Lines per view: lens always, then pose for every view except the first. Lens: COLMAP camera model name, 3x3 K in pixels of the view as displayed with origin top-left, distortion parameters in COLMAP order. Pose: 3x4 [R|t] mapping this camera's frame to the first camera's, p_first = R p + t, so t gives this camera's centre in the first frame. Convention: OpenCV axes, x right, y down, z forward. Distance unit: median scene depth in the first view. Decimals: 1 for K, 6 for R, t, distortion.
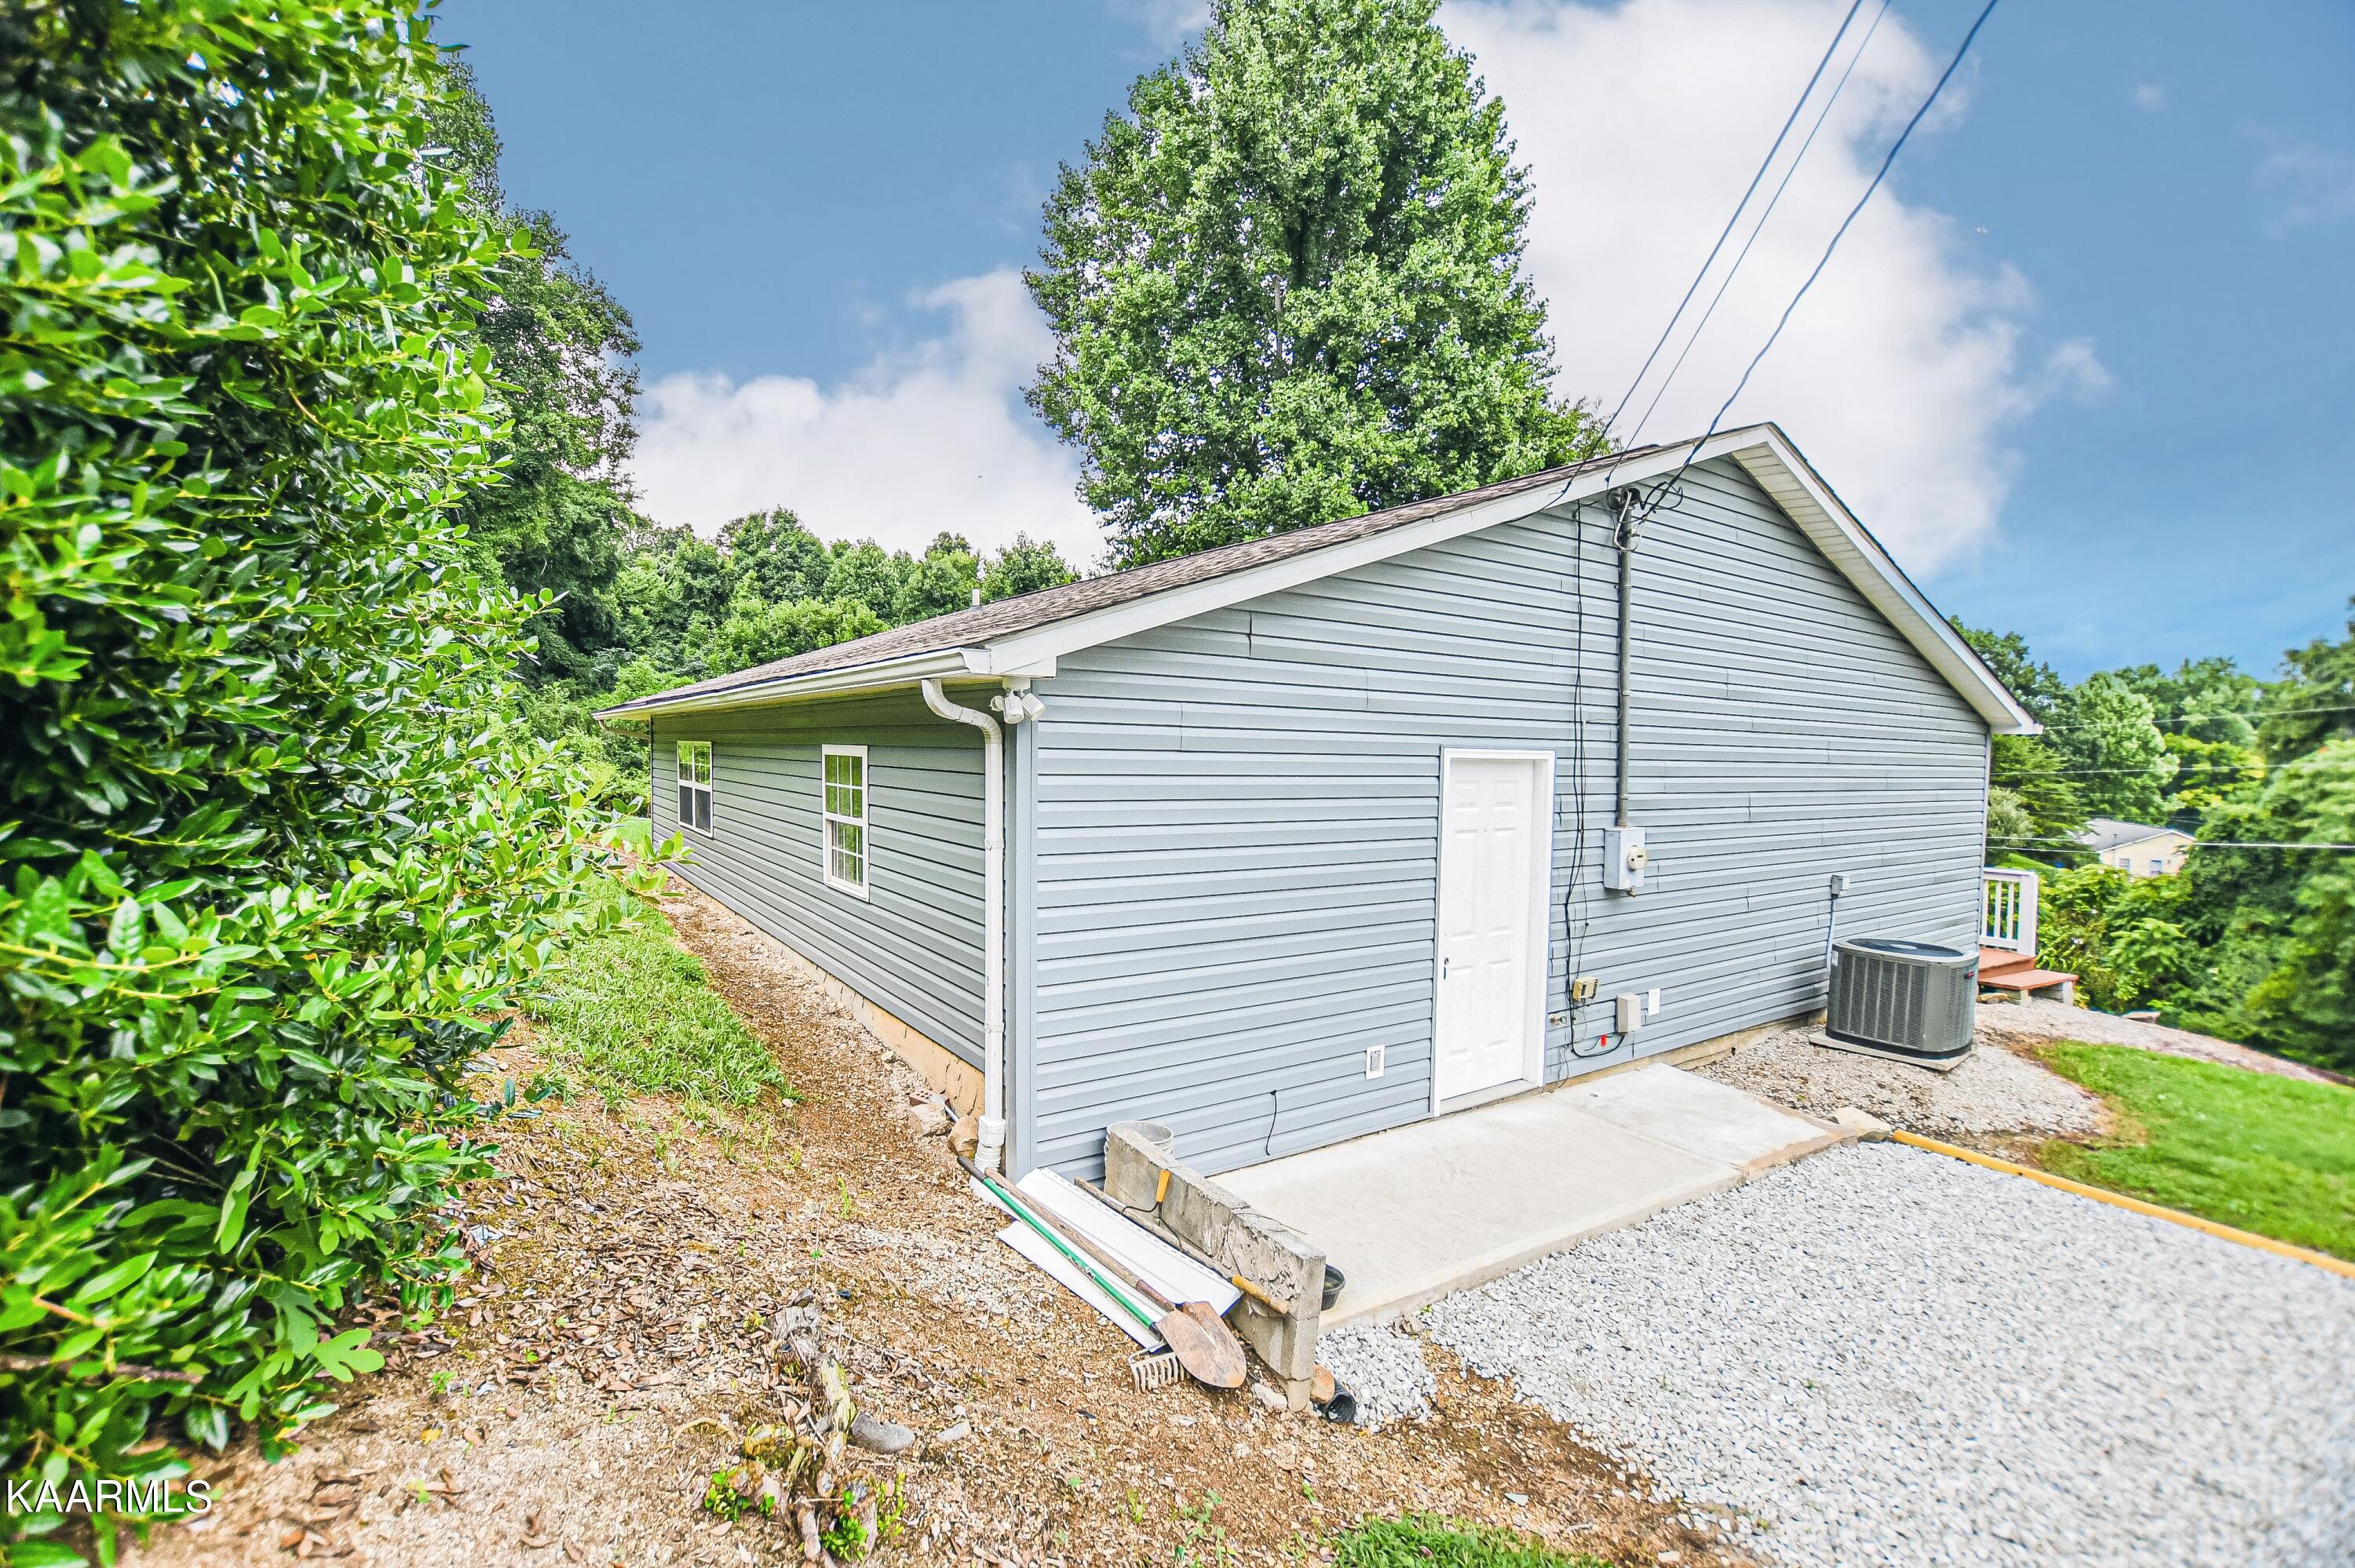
lens RADIAL K [[1040.6, 0, 1177.5], [0, 1040.6, 784.0], [0, 0, 1]] dist [-0.030088, -0.000110]
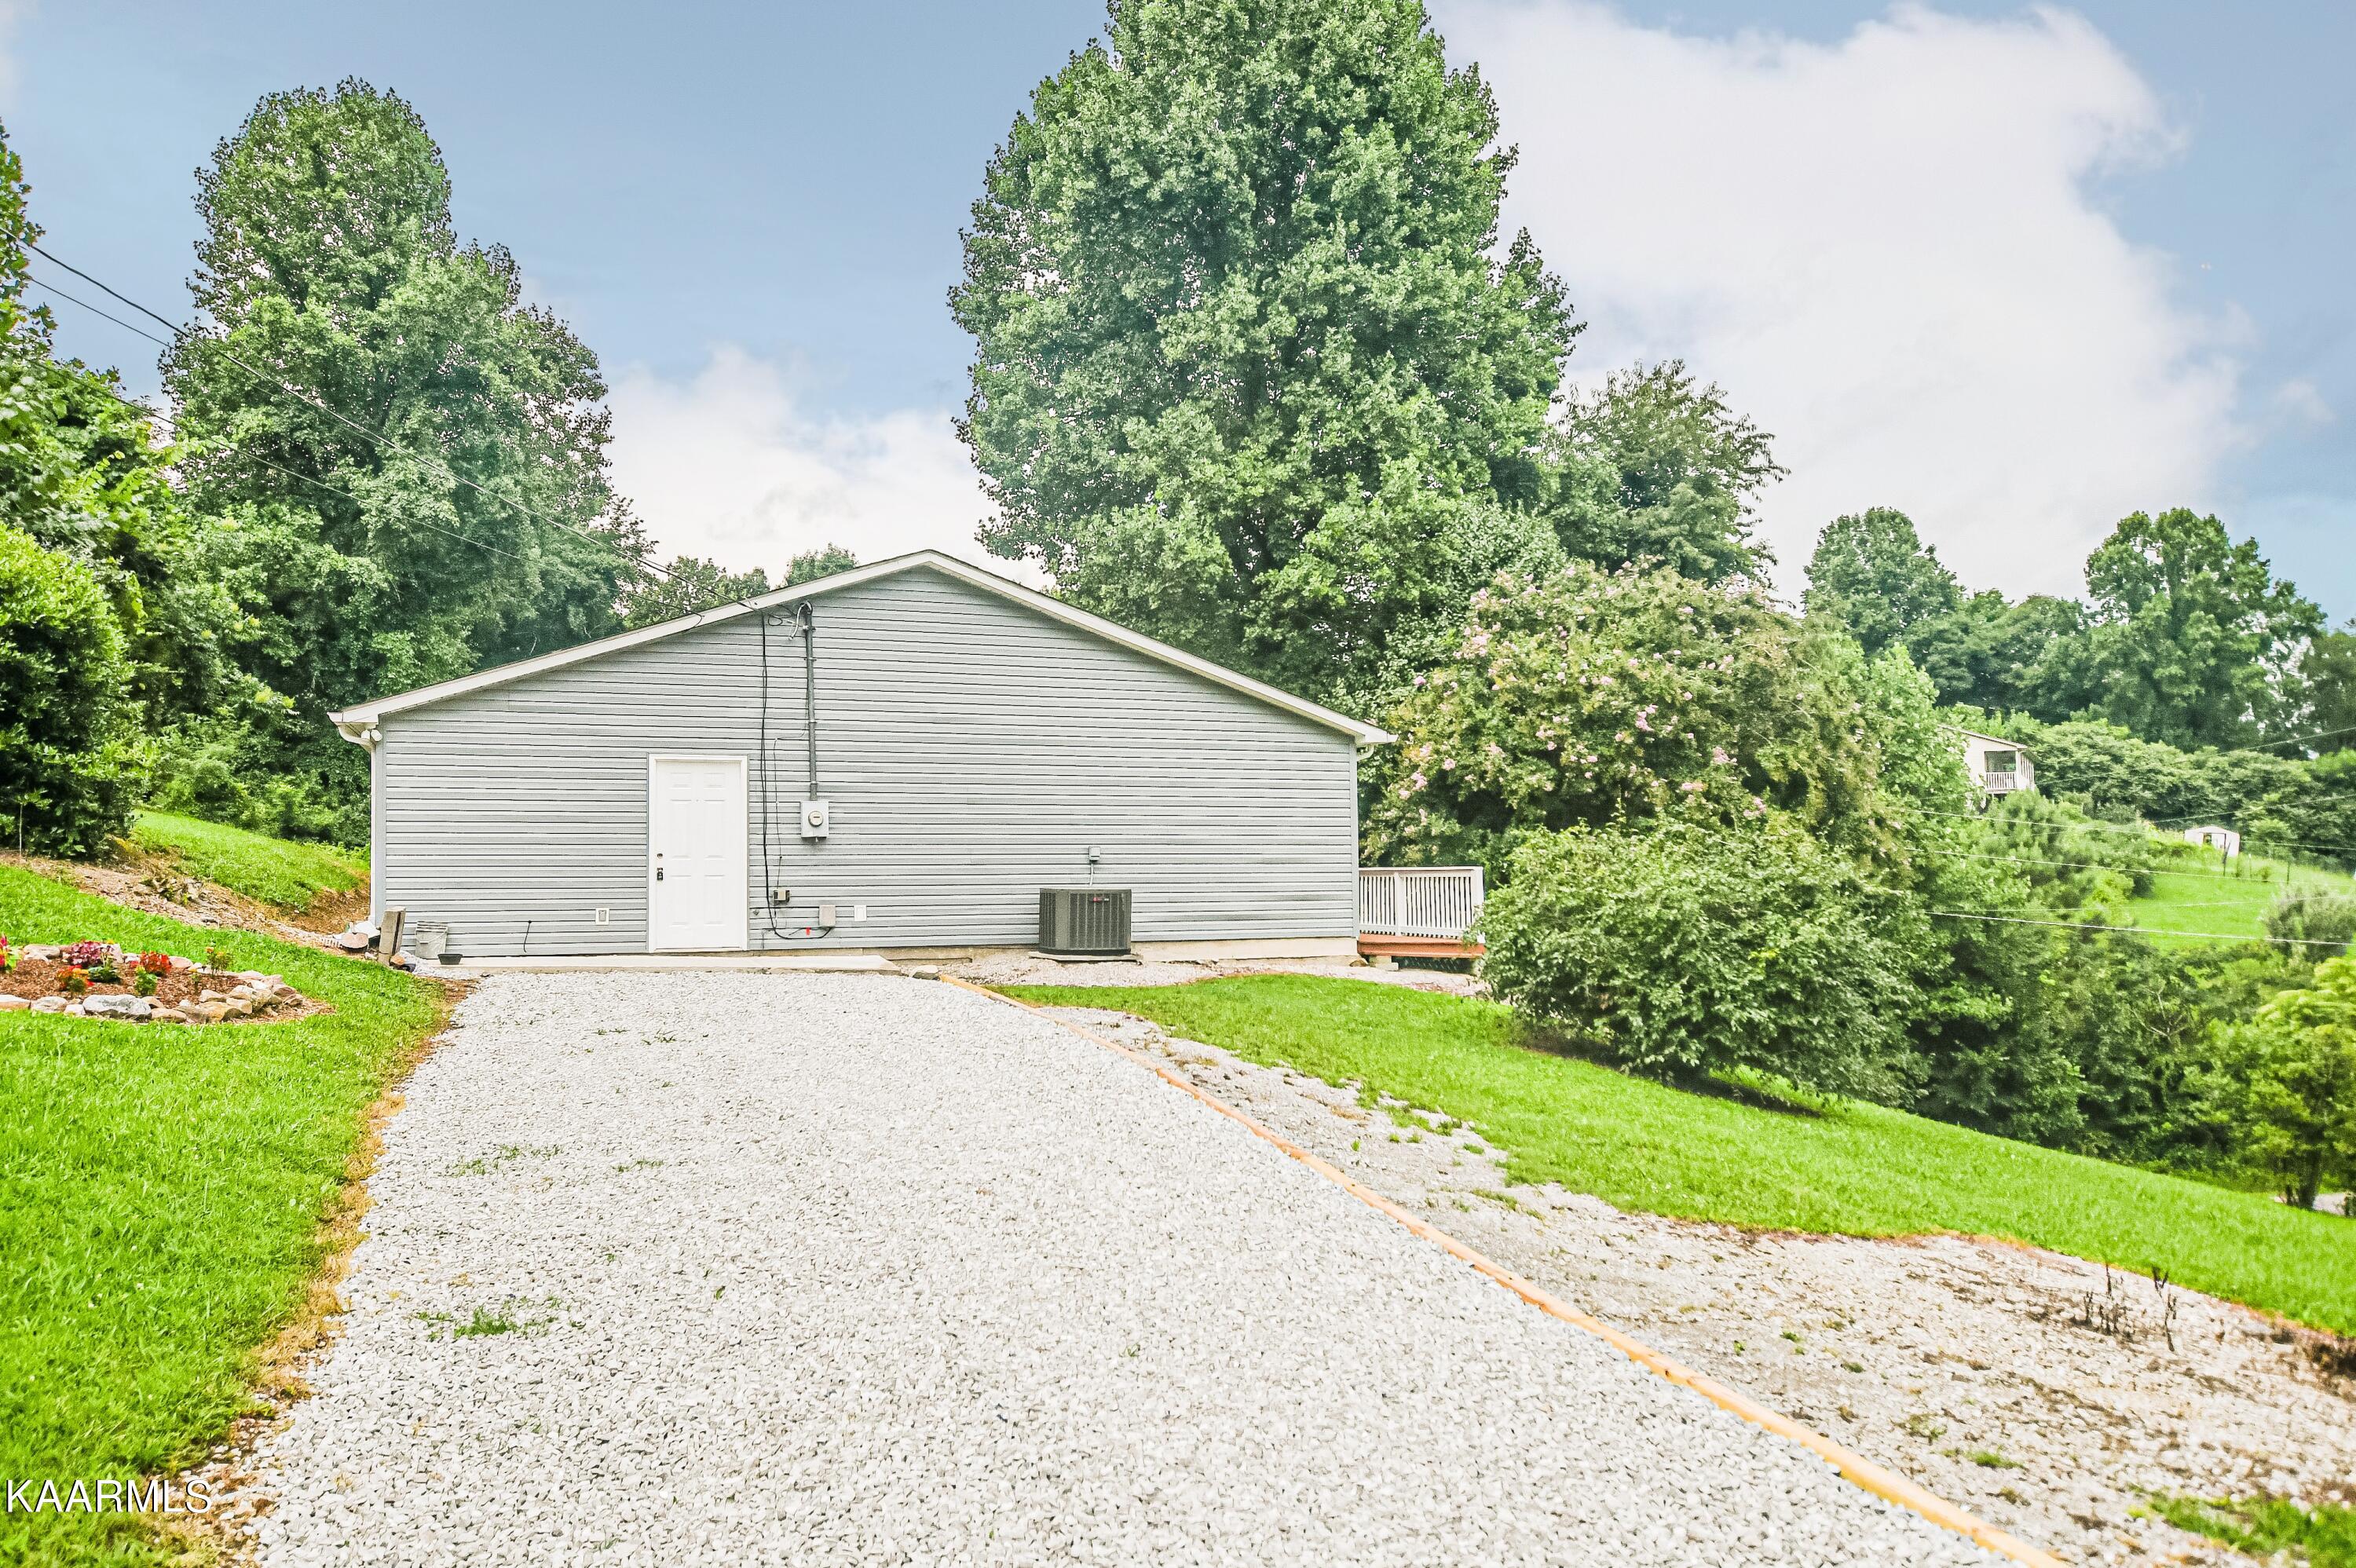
lens RADIAL K [[1612.7, 0, 1178.0], [0, 1612.7, 784.0], [0, 0, 1]] dist [-0.002195, 0.000748]
pose [[0.977944, -0.040037, -0.204992, 0.389317], [0.022071, 0.995770, -0.089187, 0.065626], [0.207696, 0.082696, 0.974692, -0.356670]]
